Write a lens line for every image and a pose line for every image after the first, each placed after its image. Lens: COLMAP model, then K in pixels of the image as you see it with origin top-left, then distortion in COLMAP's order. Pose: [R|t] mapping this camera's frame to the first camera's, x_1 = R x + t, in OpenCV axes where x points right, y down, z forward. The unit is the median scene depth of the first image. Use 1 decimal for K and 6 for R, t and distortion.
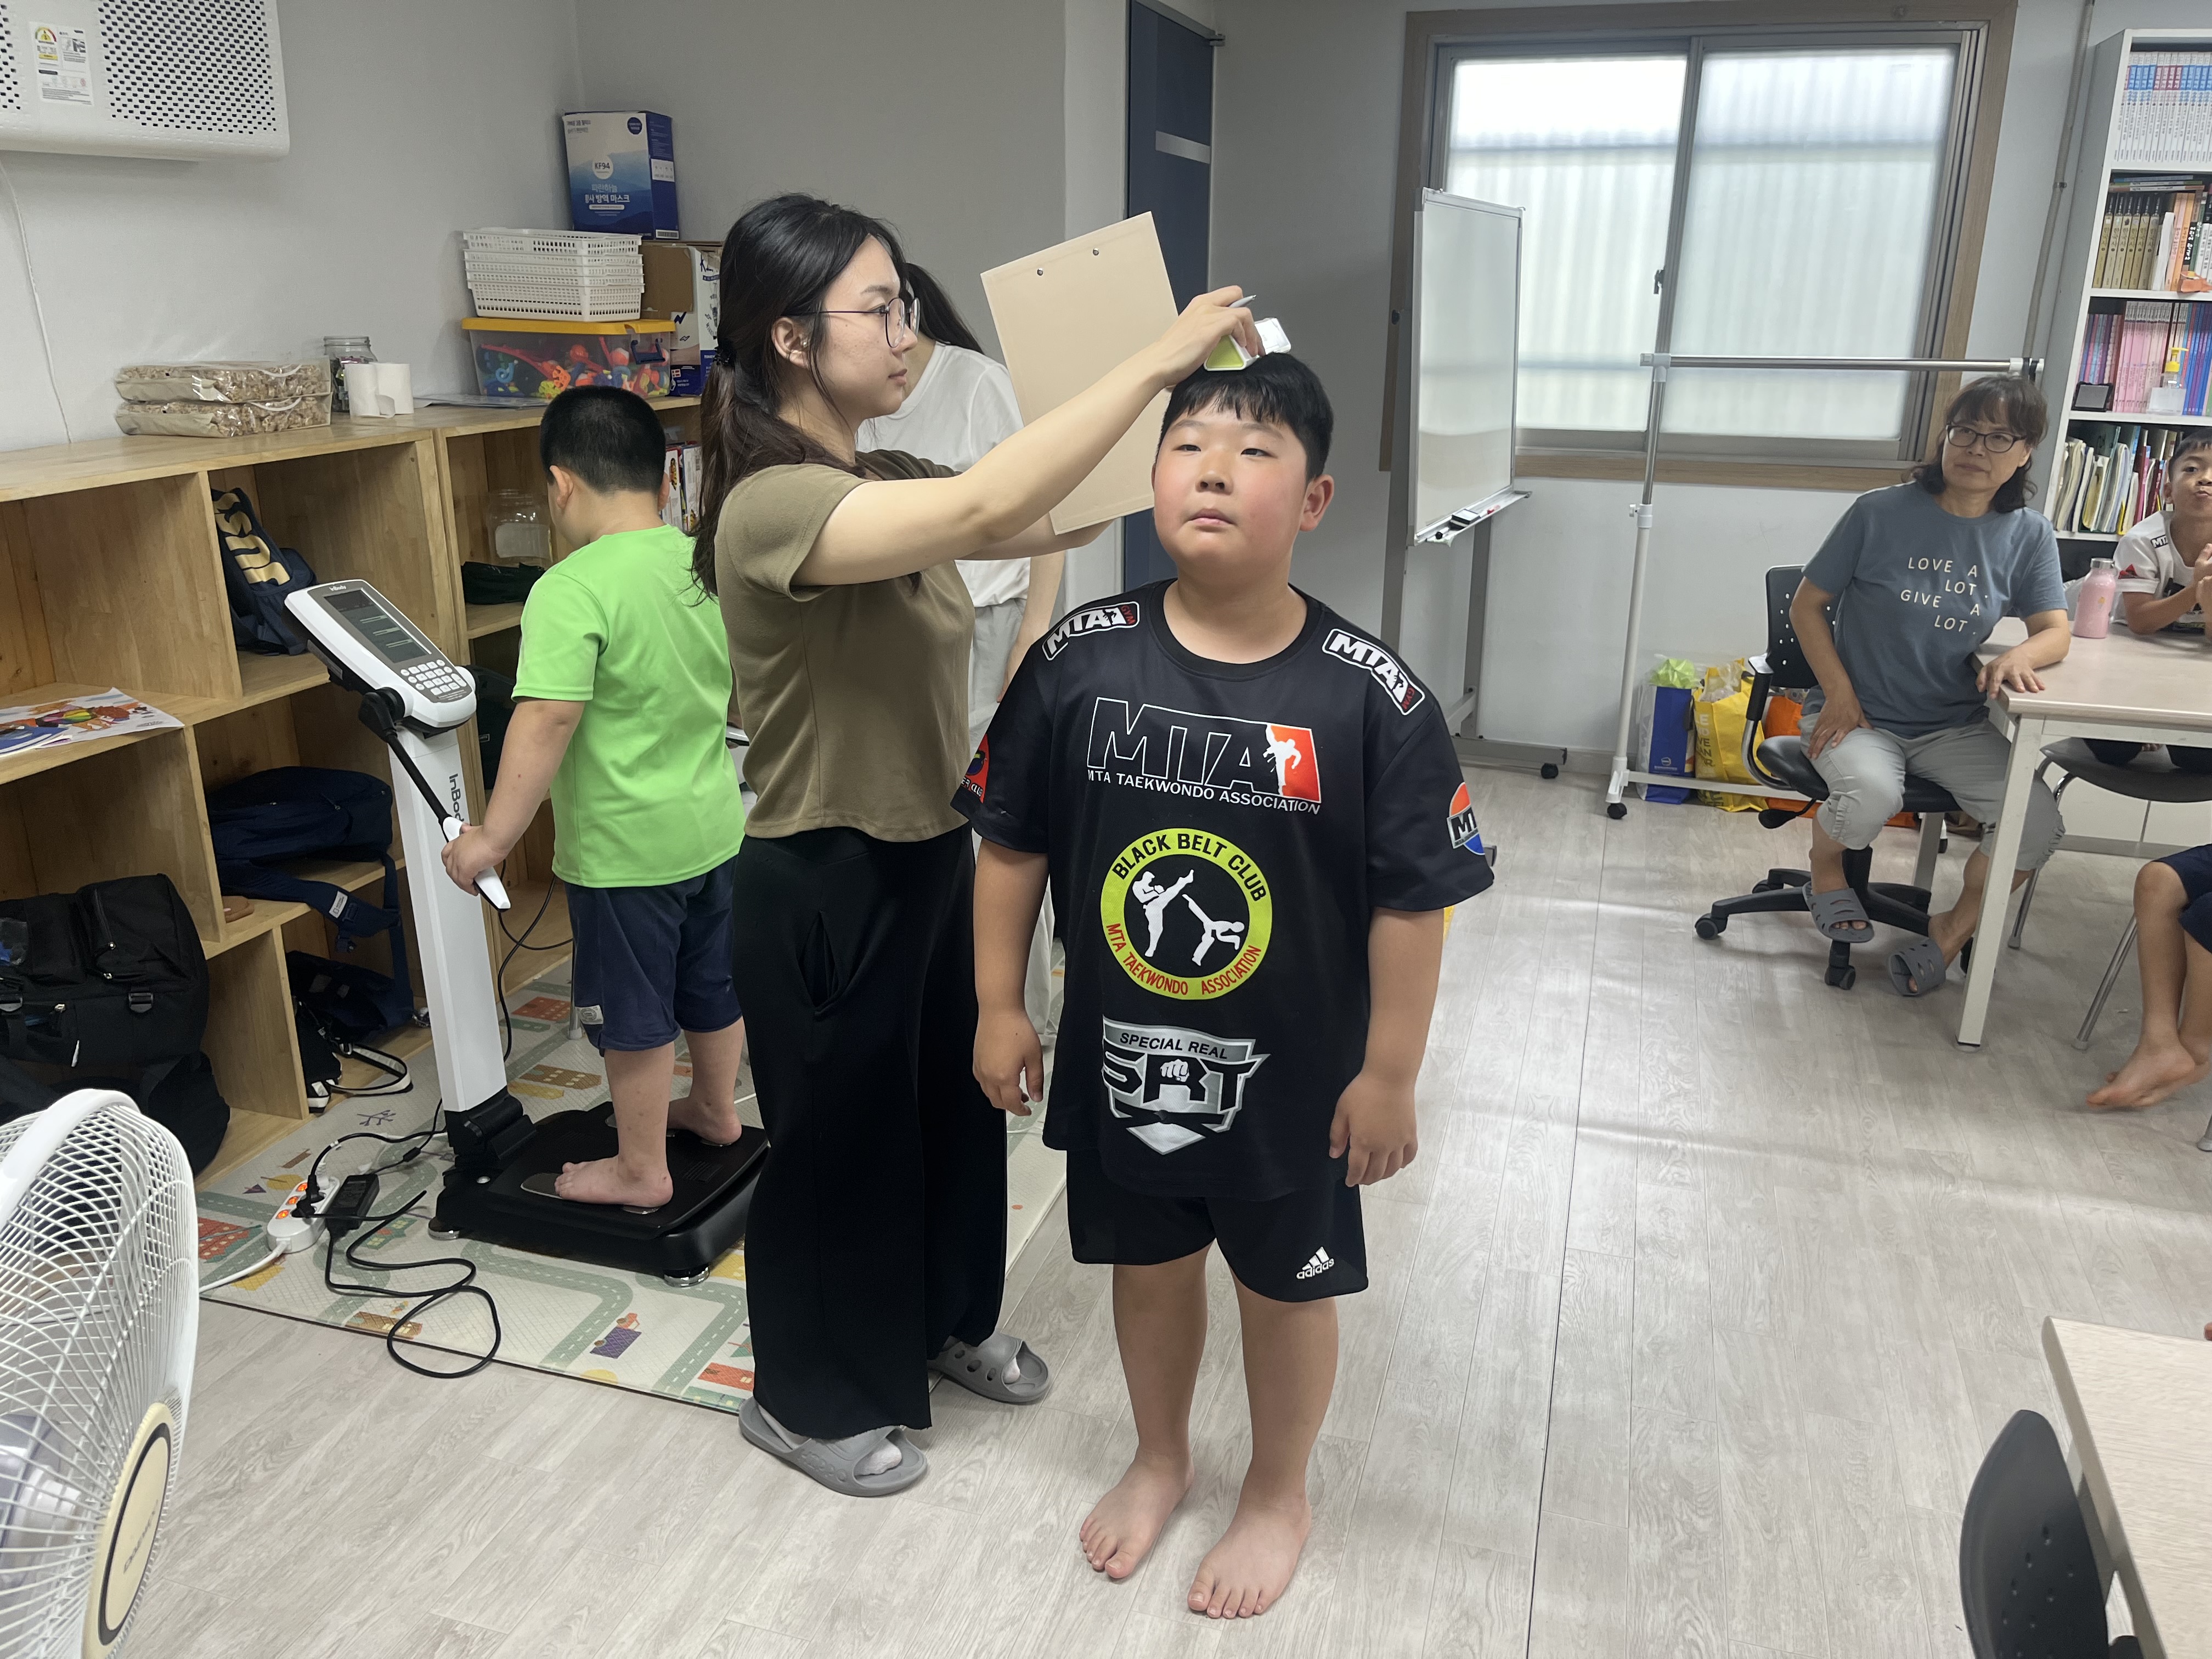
lens RADIAL K [[1693.0, 0, 1113.7], [0, 1693.0, 809.7], [0, 0, 1]] dist [0.058313, -0.092046]
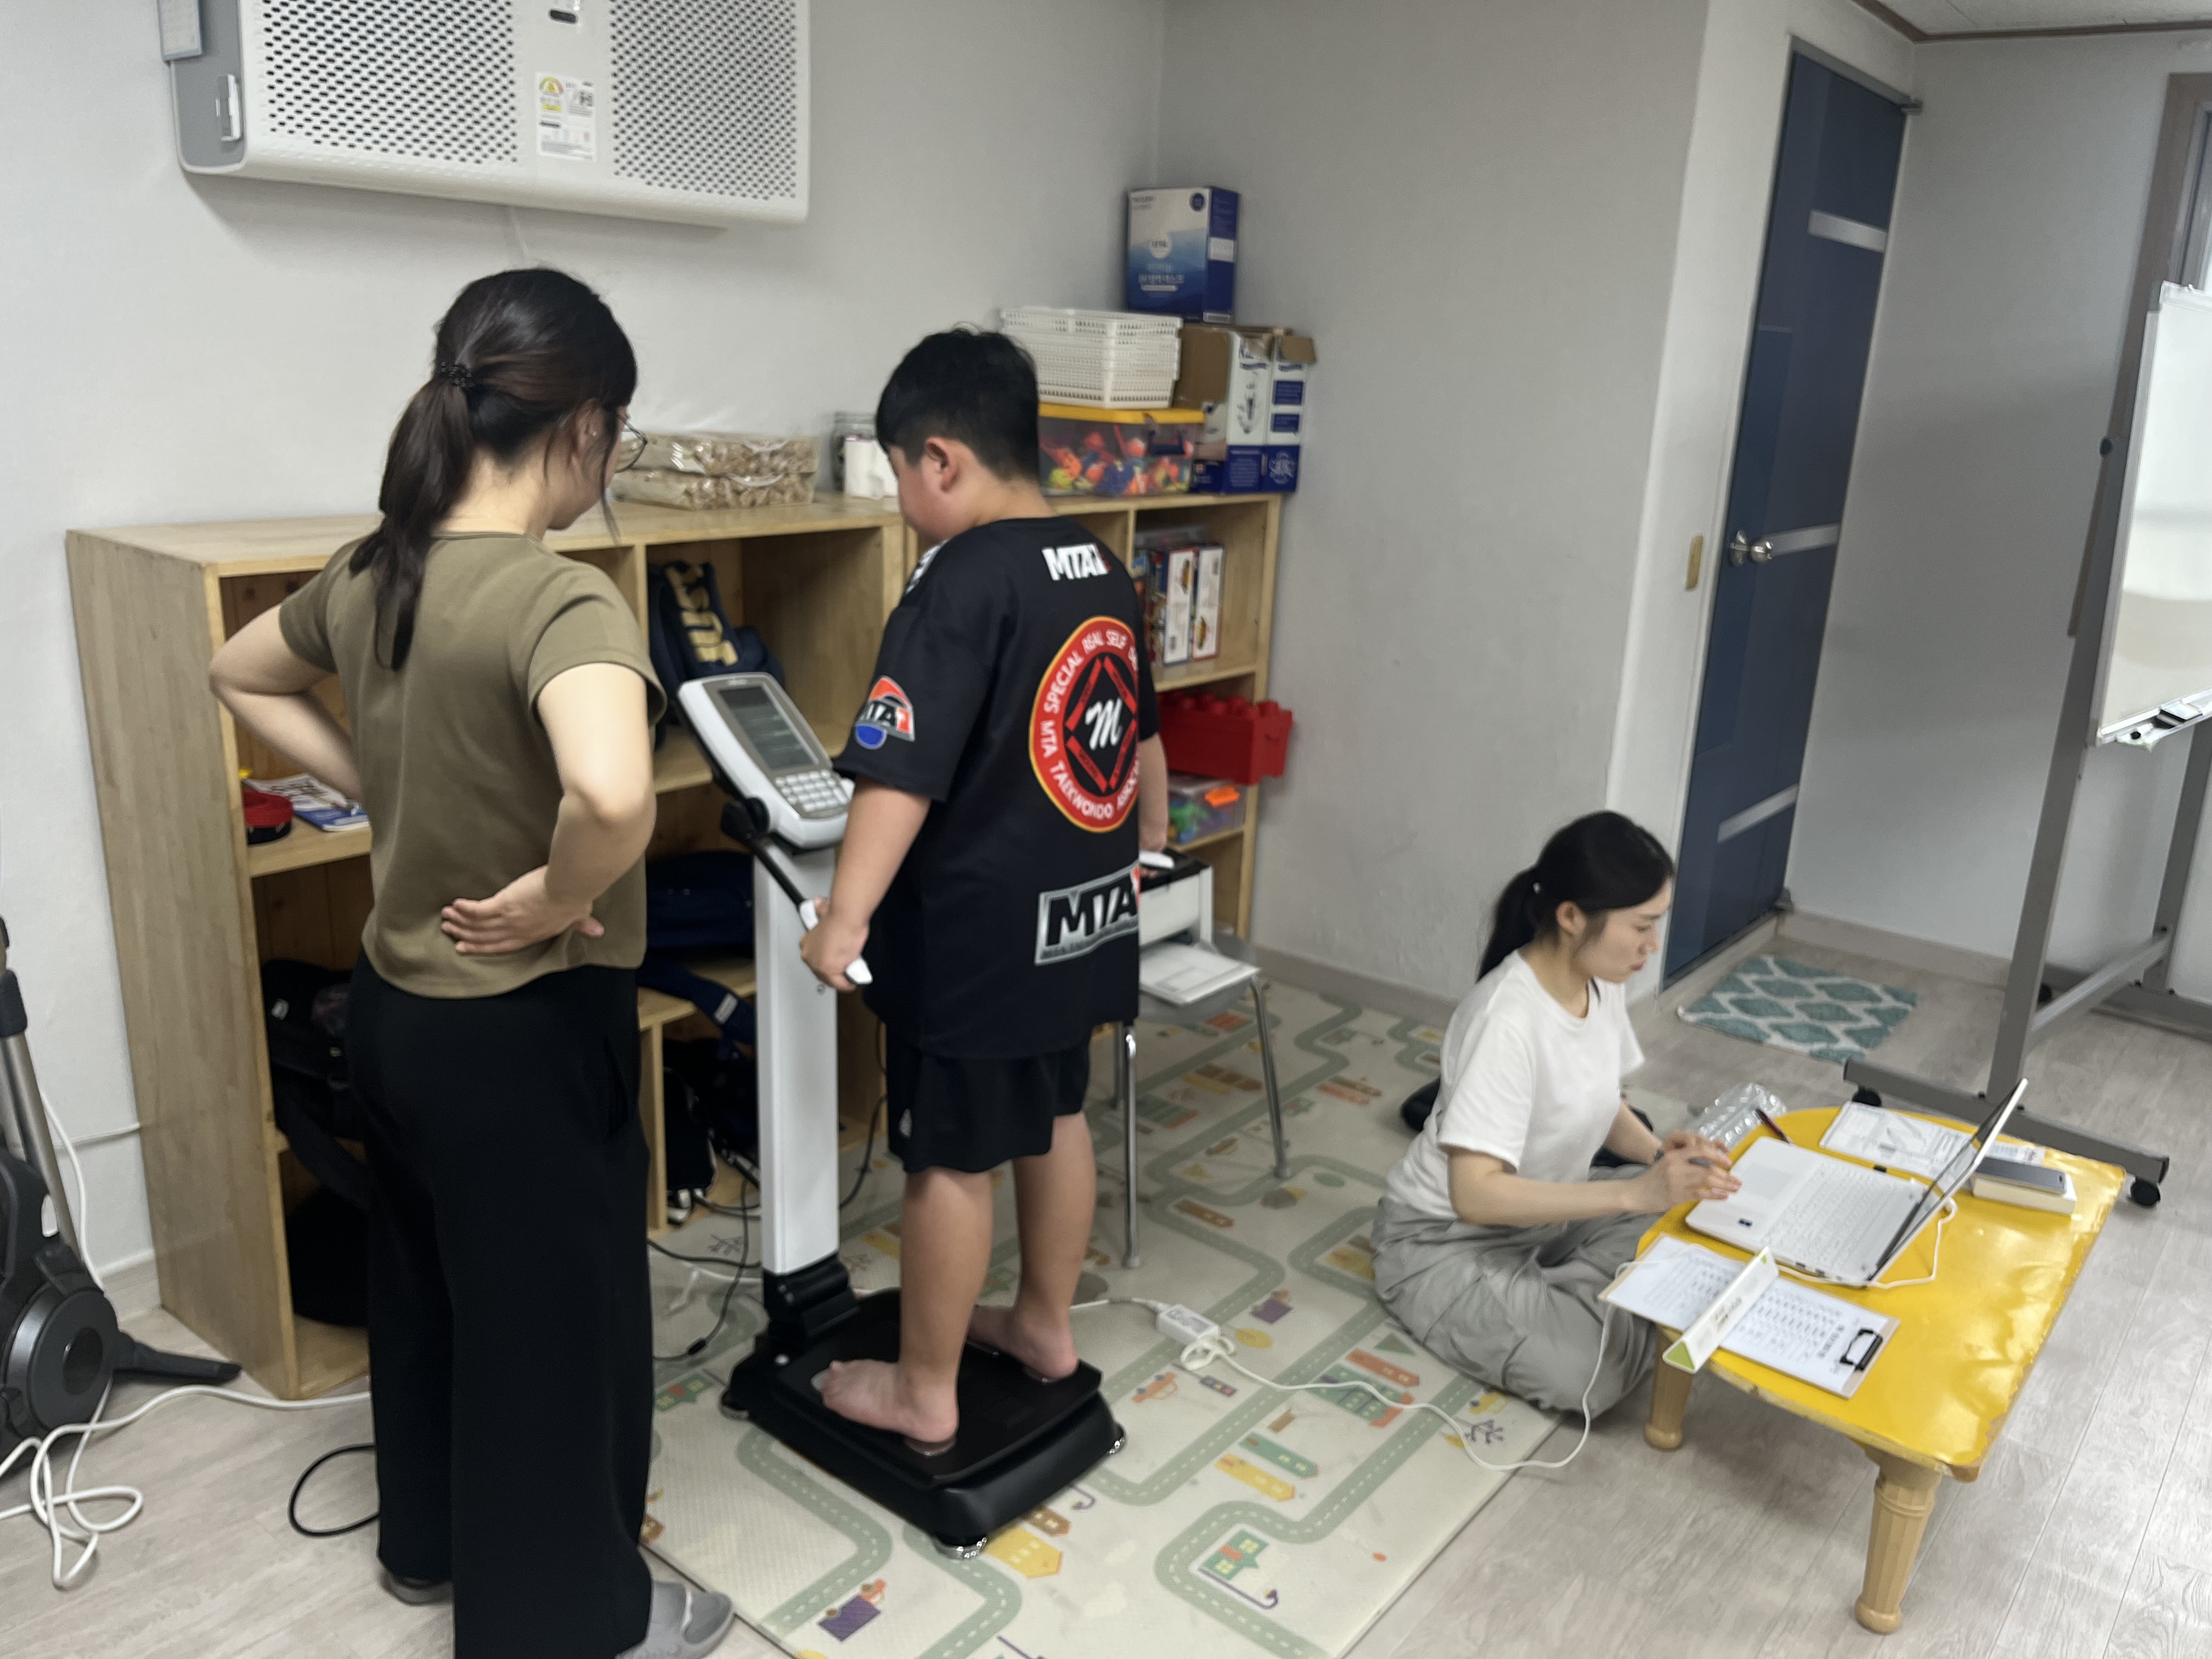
lens RADIAL K [[1693.0, 0, 1102.8], [0, 1693.0, 817.4], [0, 0, 1]] dist [0.058313, -0.092046]
pose [[0.928014, 0.128170, -0.349804, 0.049468], [-0.145329, 0.989113, -0.023135, -0.056099], [0.343031, 0.072306, 0.936537, 0.190007]]
